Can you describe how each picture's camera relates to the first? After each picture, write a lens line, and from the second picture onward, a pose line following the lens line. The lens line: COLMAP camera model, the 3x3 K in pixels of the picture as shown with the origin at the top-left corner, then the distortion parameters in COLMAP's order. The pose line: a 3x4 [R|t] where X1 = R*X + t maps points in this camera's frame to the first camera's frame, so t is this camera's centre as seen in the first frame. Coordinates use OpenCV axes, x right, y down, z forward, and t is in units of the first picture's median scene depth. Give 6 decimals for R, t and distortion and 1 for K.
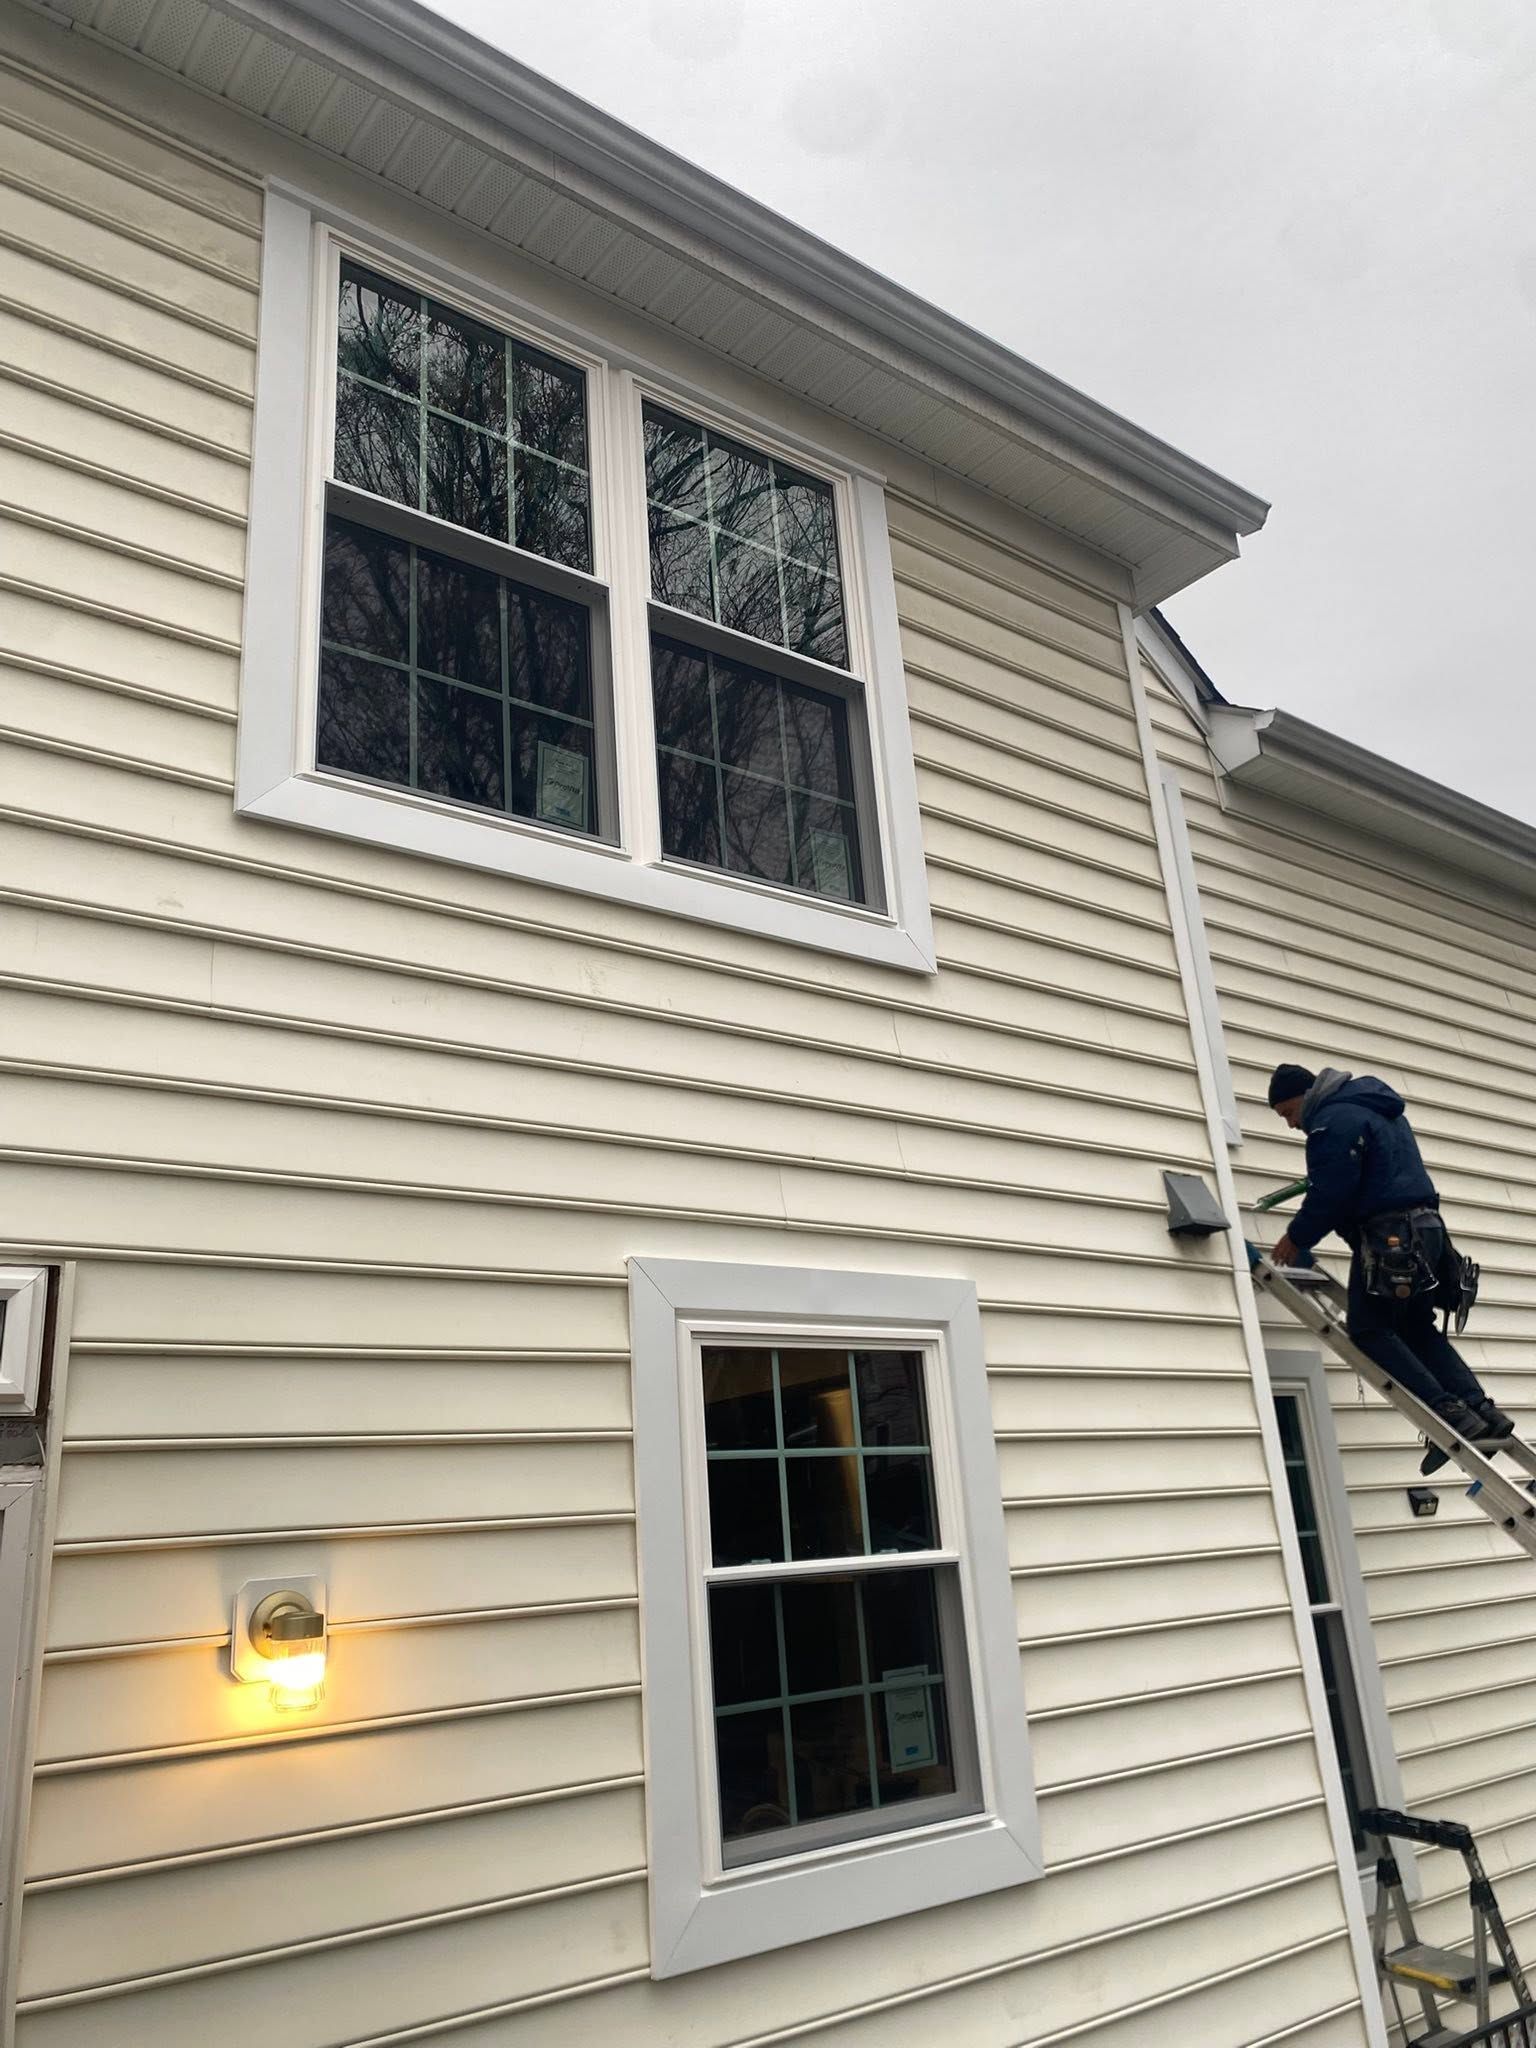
lens RADIAL K [[1567.4, 0, 768.0], [0, 1567.4, 1024.0], [0, 0, 1]] dist [0.003693, 0.002820]
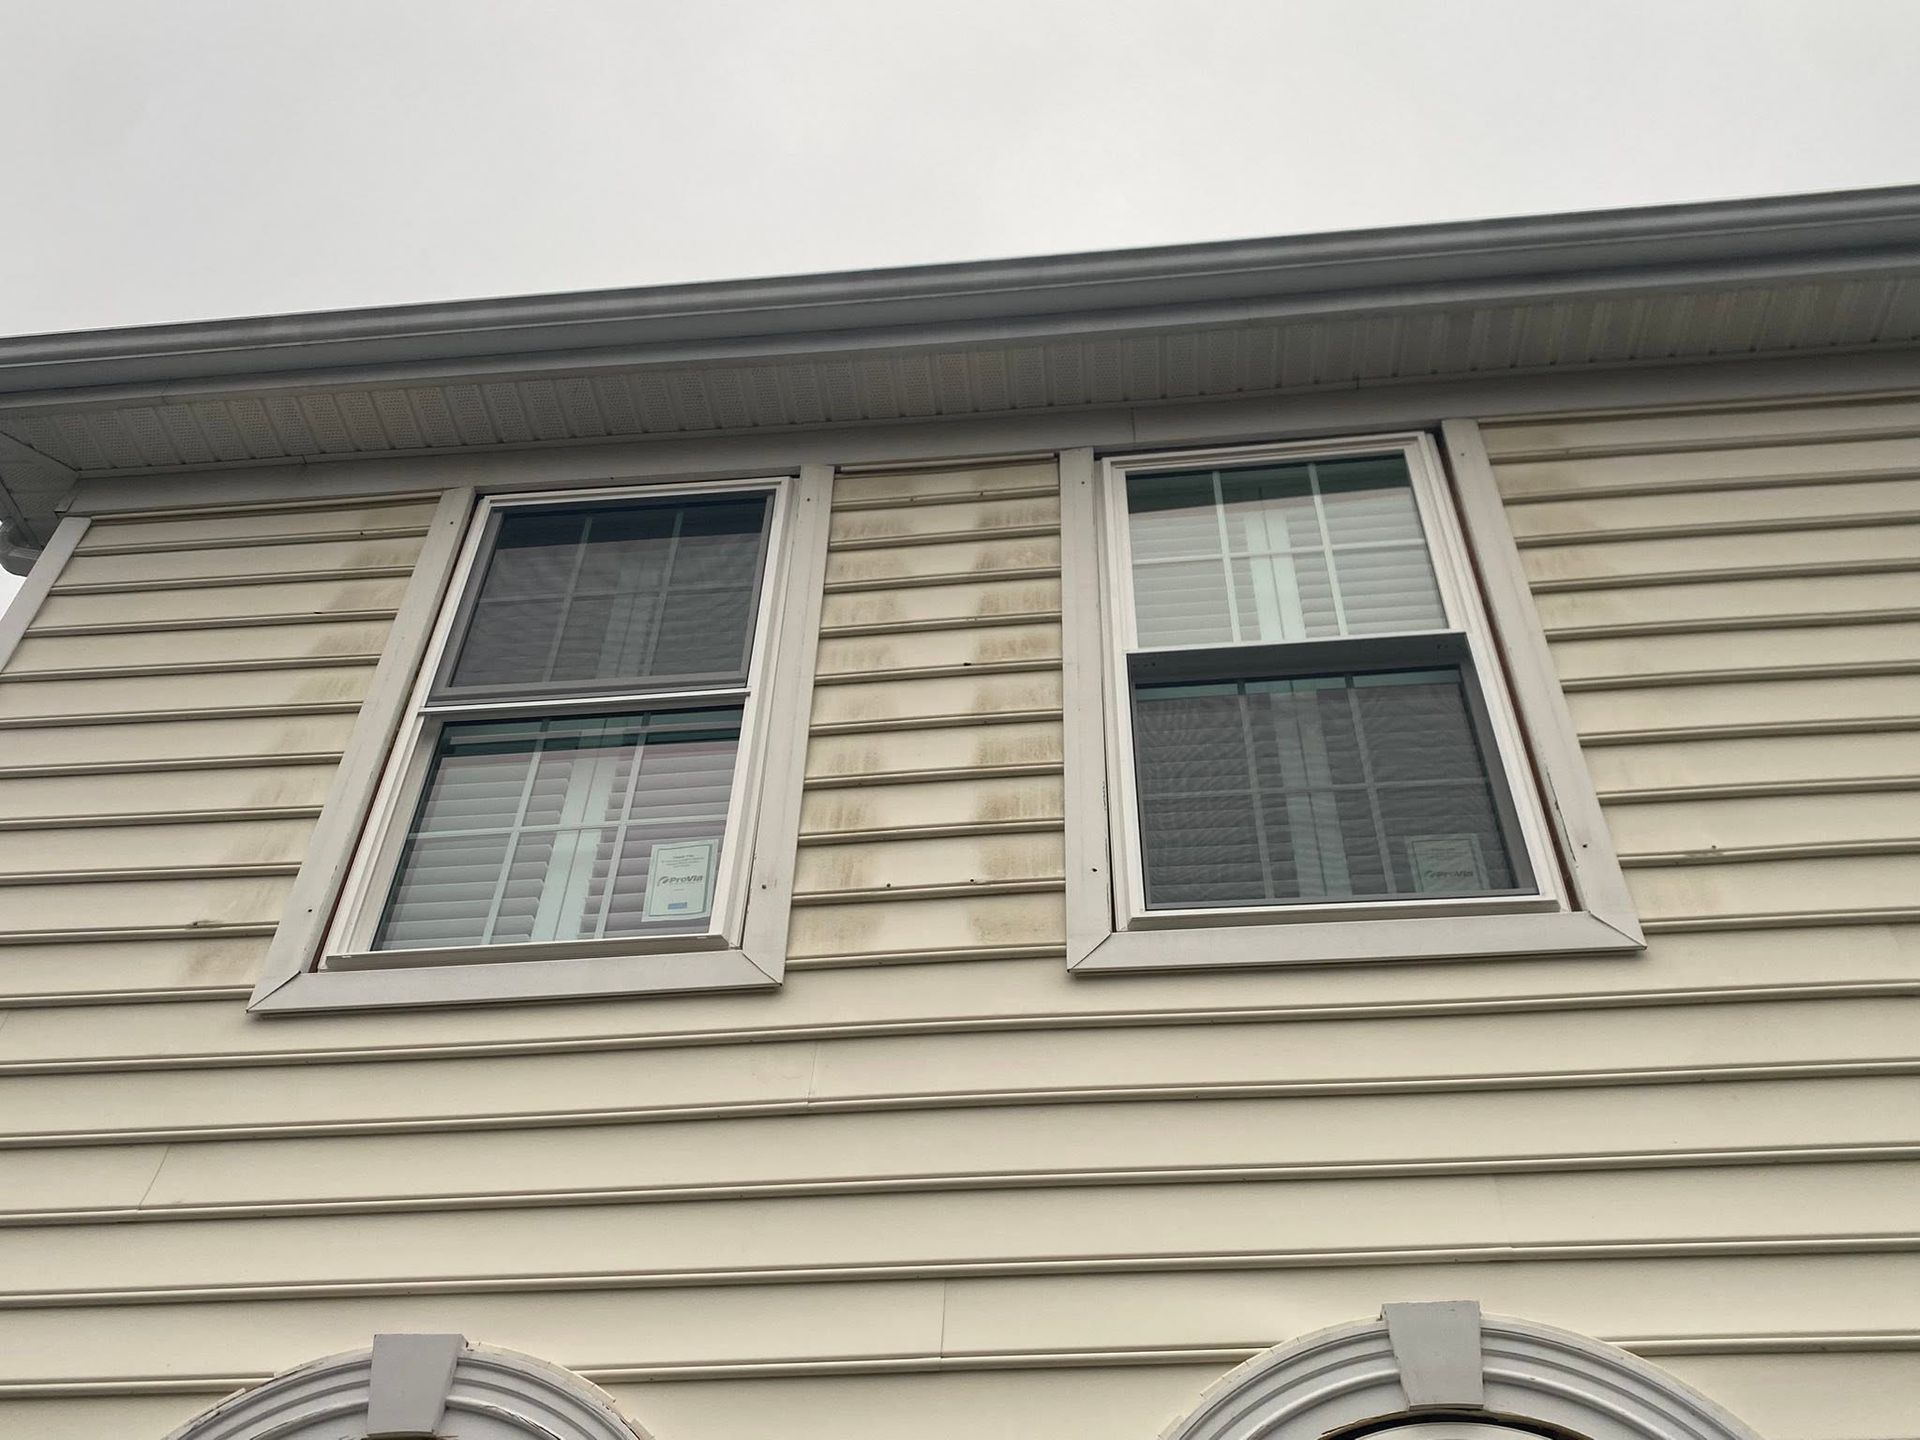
lens RADIAL K [[1469.5, 0, 960.0], [0, 1469.5, 720.0], [0, 0, 1]] dist [0.003693, 0.002820]
pose [[0.720874, -0.363239, -0.590252, 0.260488], [0.173908, 0.919209, -0.353285, 0.049325], [0.670893, 0.152024, 0.725804, 0.200365]]
